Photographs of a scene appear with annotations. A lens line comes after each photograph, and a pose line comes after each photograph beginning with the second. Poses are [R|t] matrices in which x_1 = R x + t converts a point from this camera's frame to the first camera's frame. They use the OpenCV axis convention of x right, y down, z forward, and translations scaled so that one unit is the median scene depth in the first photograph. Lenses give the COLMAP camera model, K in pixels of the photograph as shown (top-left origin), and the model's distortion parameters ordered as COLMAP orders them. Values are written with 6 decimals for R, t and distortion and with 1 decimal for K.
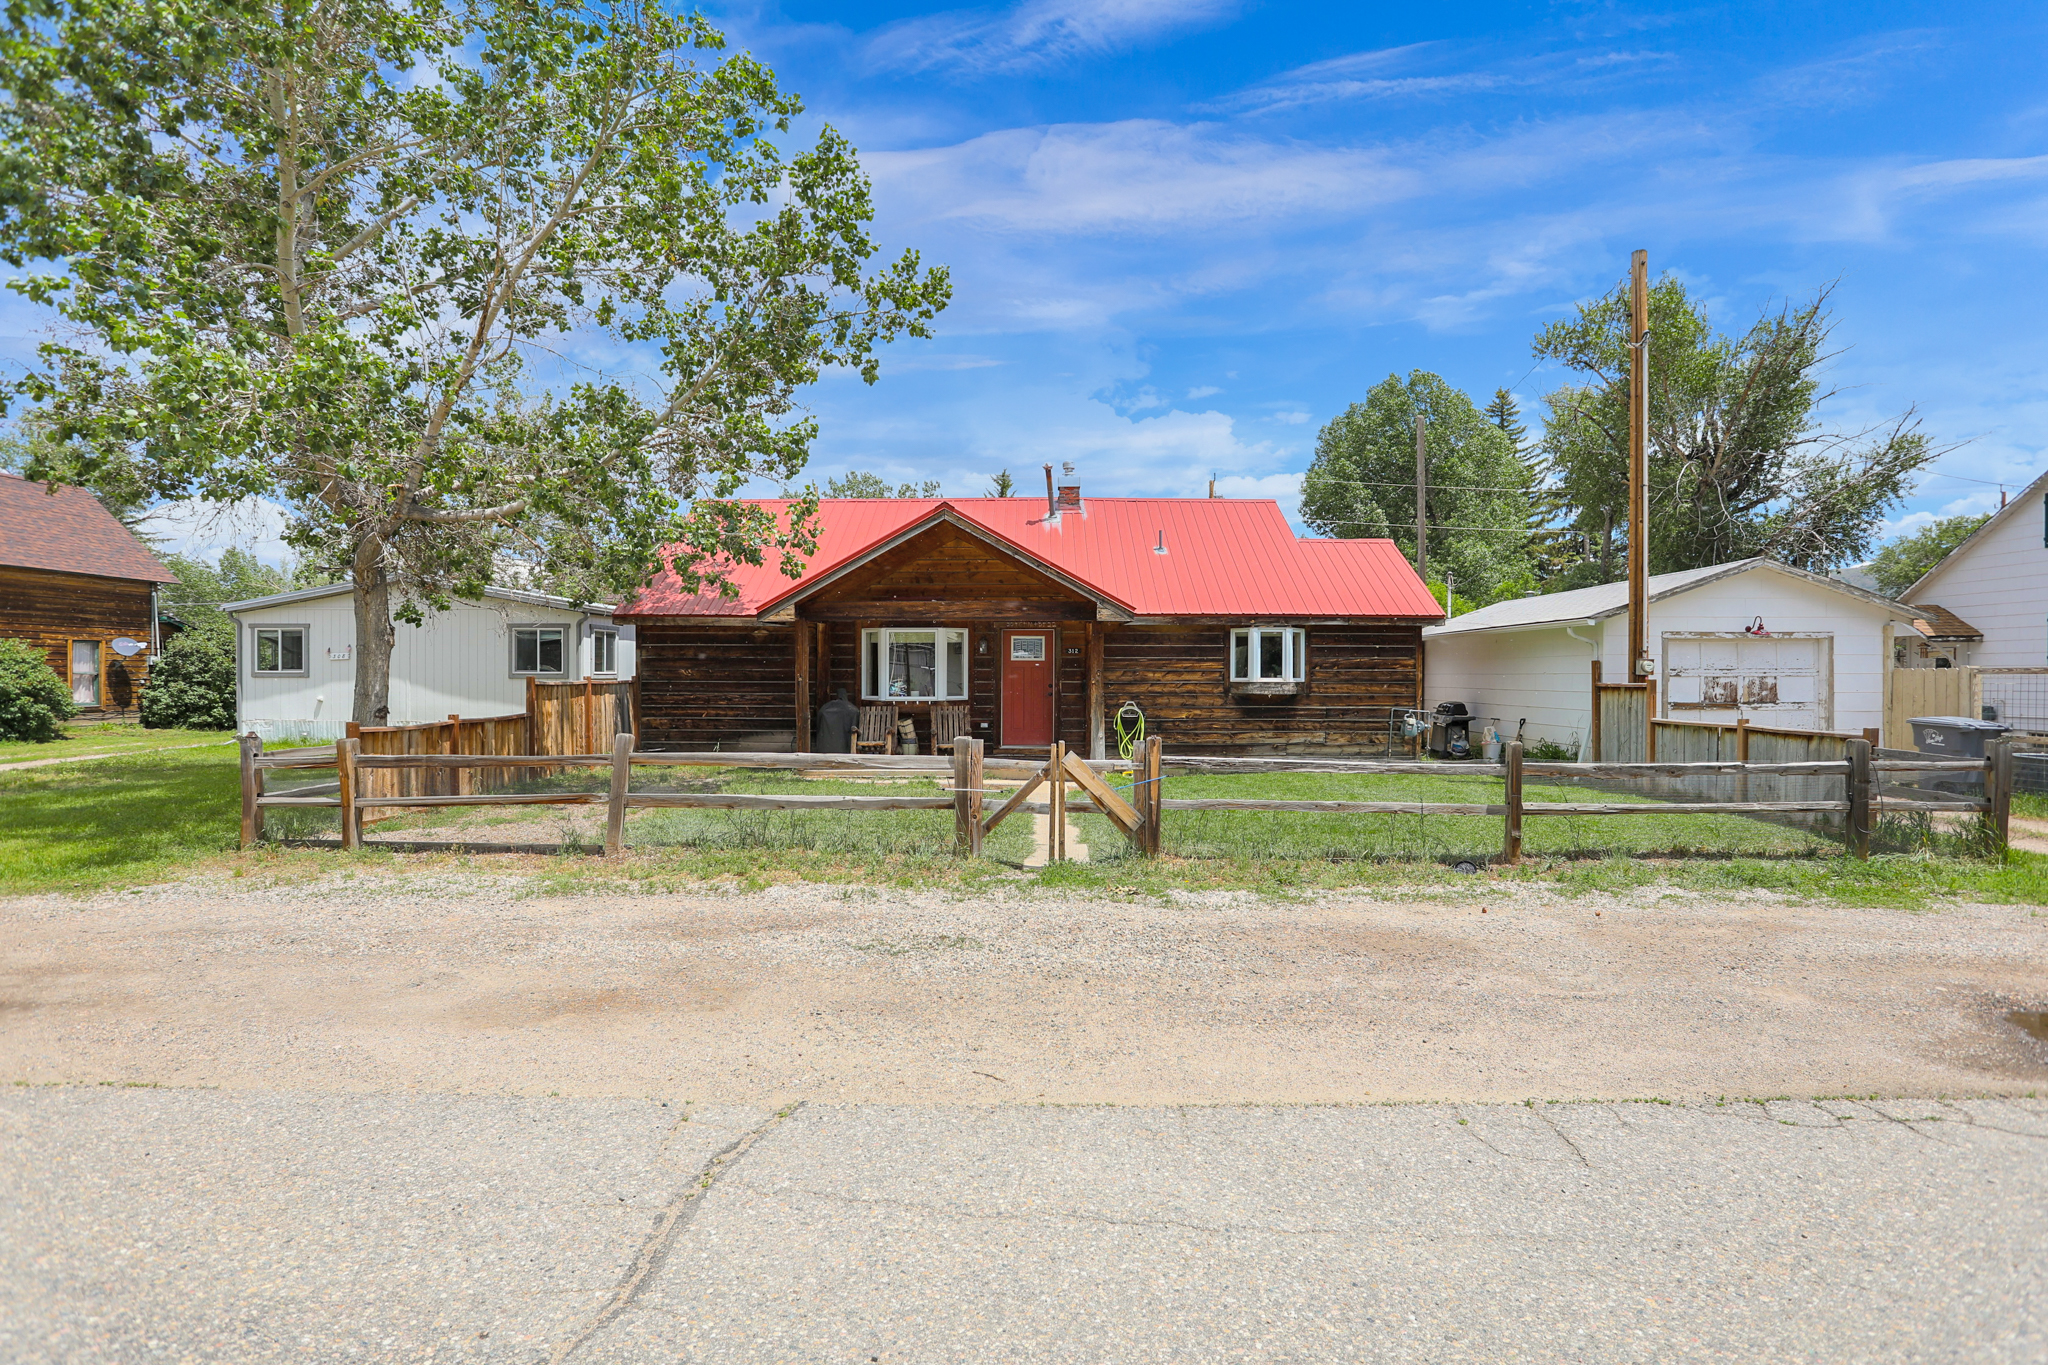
lens RADIAL K [[1034.6, 0, 1010.6], [0, 1034.6, 673.2], [0, 0, 1]] dist [-0.071516, 0.031179]
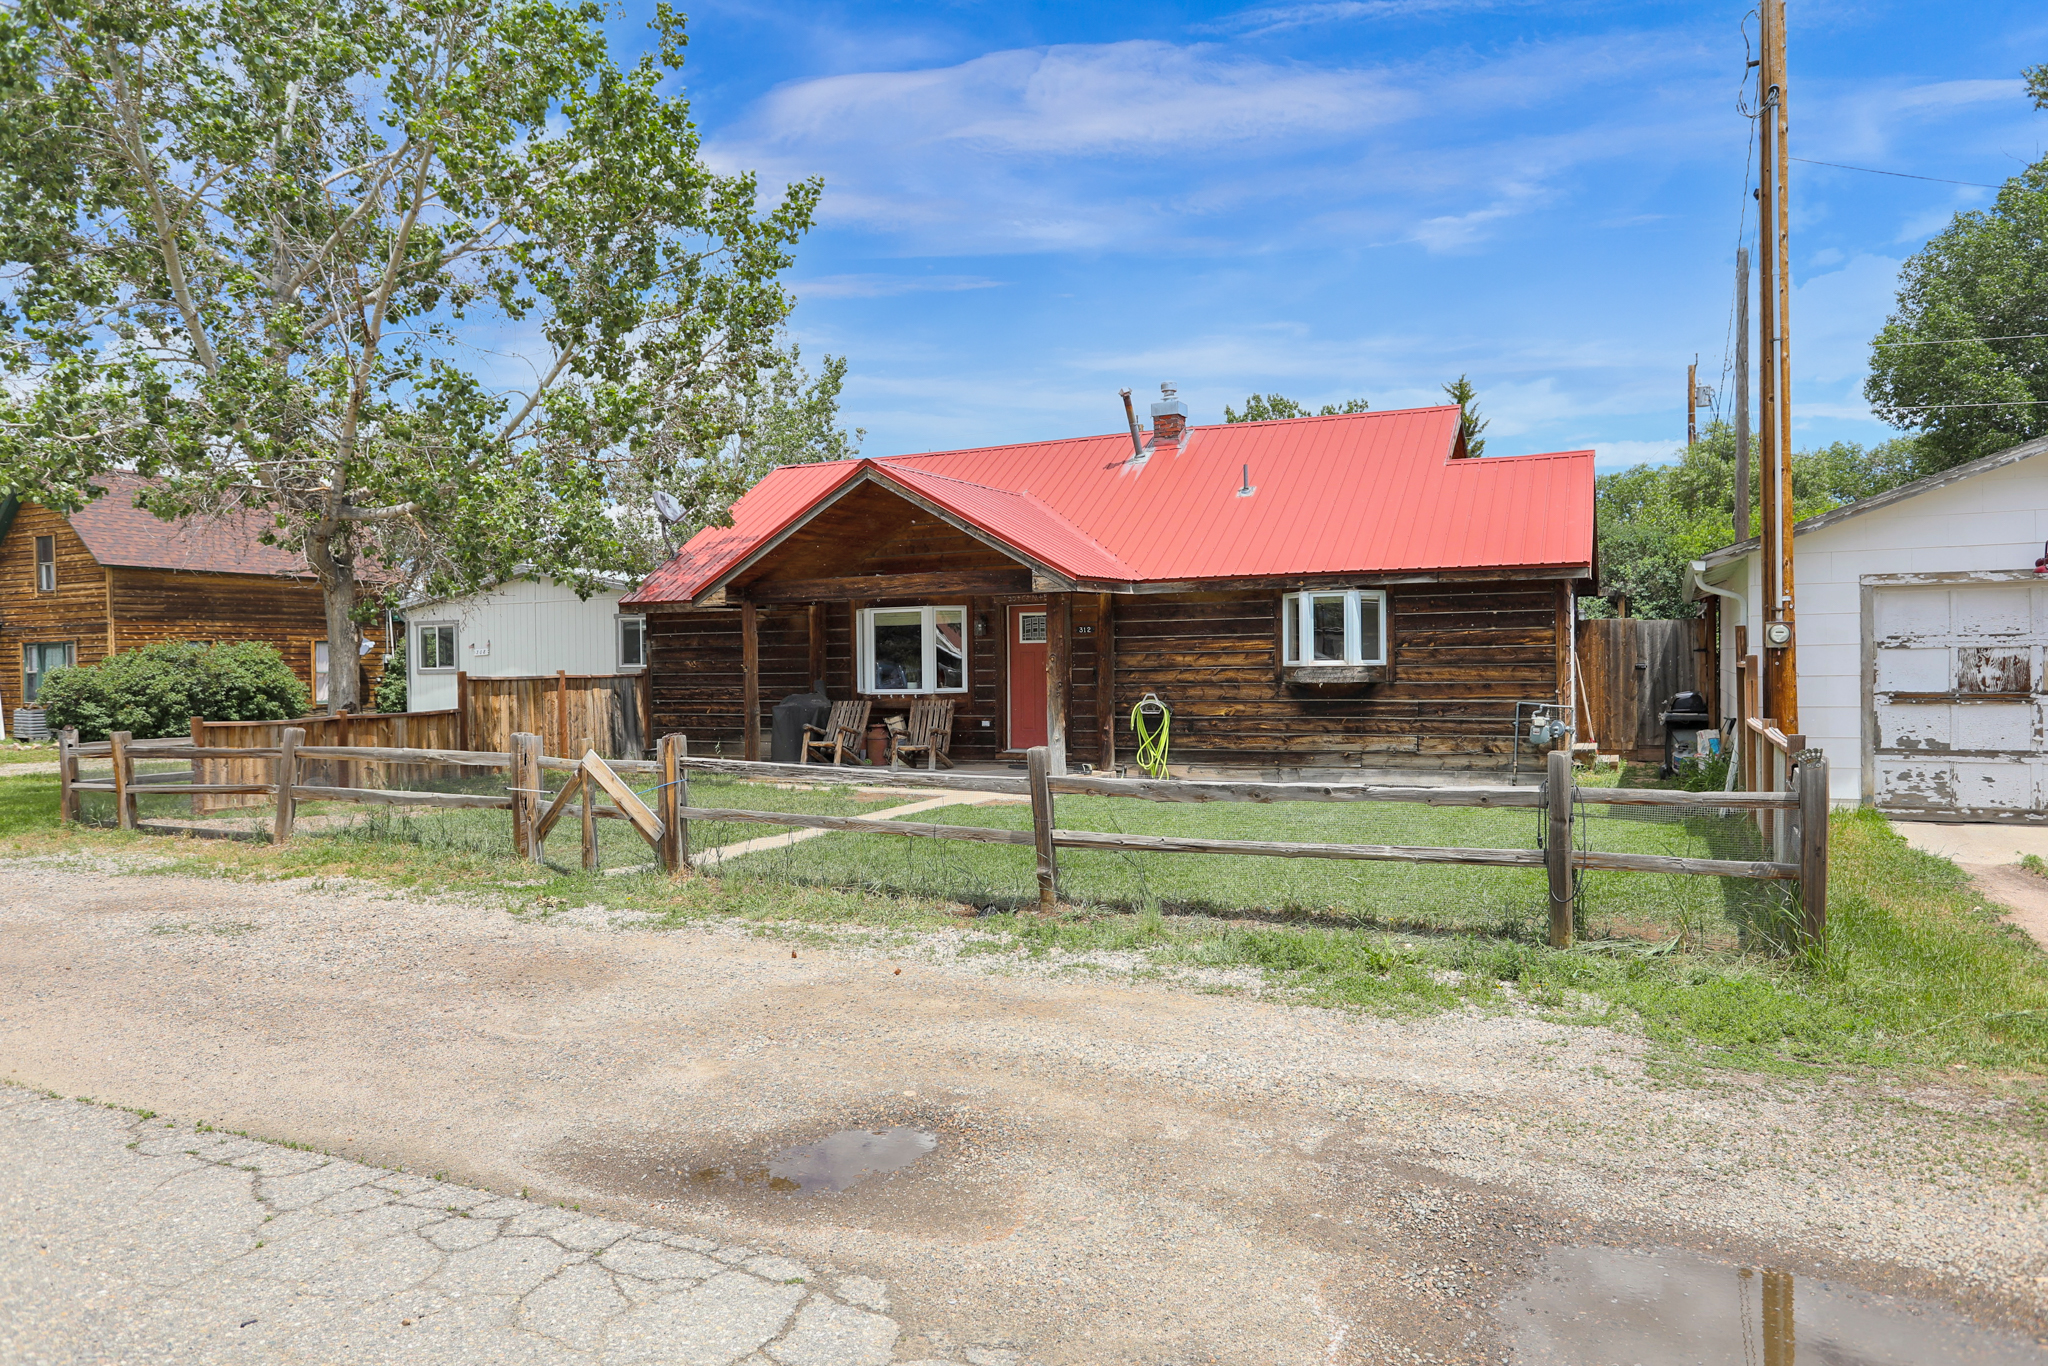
lens RADIAL K [[1336.4, 0, 980.5], [0, 1336.4, 674.0], [0, 0, 1]] dist [-0.025844, 0.008563]
pose [[0.900517, -0.011133, -0.434678, 0.435382], [0.016299, 0.999834, 0.008159, 0.002672], [0.434515, -0.014432, 0.900549, 0.049991]]
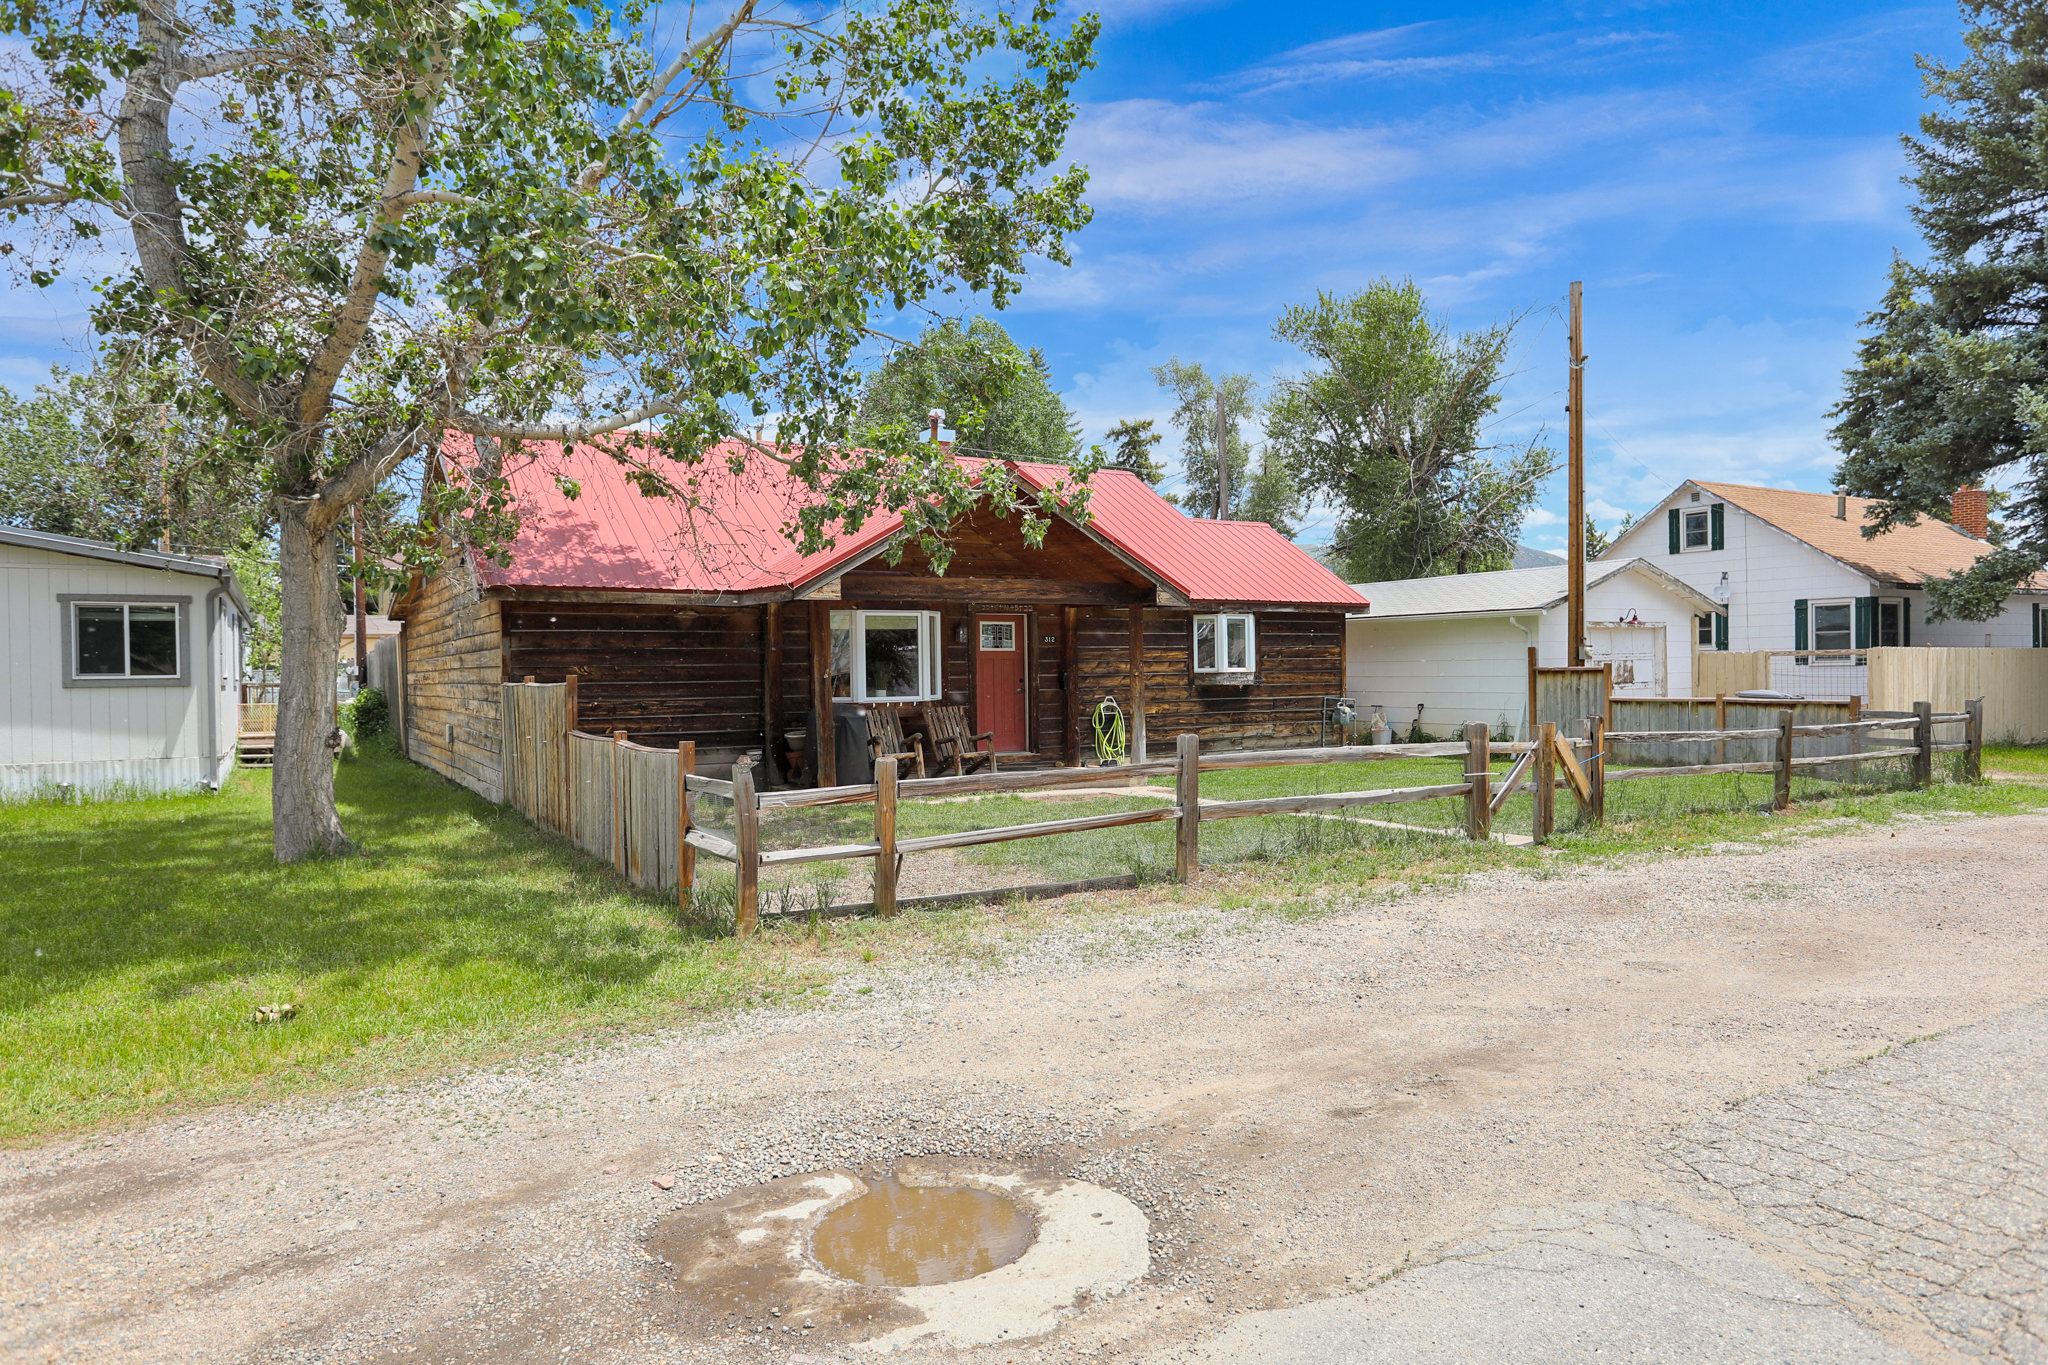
lens RADIAL K [[1336.4, 0, 1043.8], [0, 1336.4, 683.2], [0, 0, 1]] dist [-0.025844, 0.008563]
pose [[0.832200, -0.018680, 0.554161, -0.565100], [0.013920, 0.999821, 0.012798, 0.000733], [-0.554301, -0.002936, 0.832311, 0.080383]]
